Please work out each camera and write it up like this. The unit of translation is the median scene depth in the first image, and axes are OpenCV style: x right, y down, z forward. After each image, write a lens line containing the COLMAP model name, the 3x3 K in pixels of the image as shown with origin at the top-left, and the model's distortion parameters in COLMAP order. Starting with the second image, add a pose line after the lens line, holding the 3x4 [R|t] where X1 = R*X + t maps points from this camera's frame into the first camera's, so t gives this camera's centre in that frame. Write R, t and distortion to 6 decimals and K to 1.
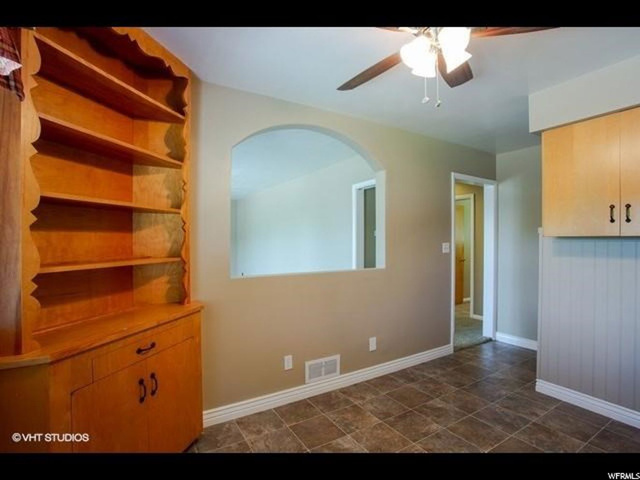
lens RADIAL K [[314.6, 0, 321.9], [0, 314.6, 240.6], [0, 0, 1]] dist [-0.048168, 0.012962]
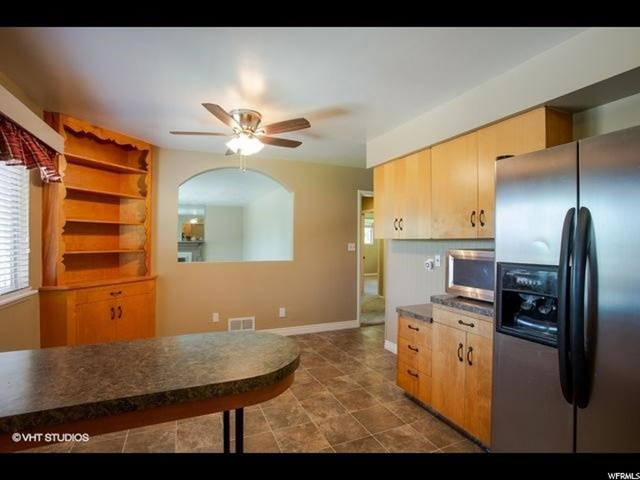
lens RADIAL K [[314.6, 0, 316.9], [0, 314.6, 238.7], [0, 0, 1]] dist [-0.048168, 0.012962]
pose [[0.989543, 0.005257, -0.144142, 0.793579], [-0.006594, 0.999940, -0.008795, 0.000134], [0.144087, 0.009654, 0.989518, -0.631780]]
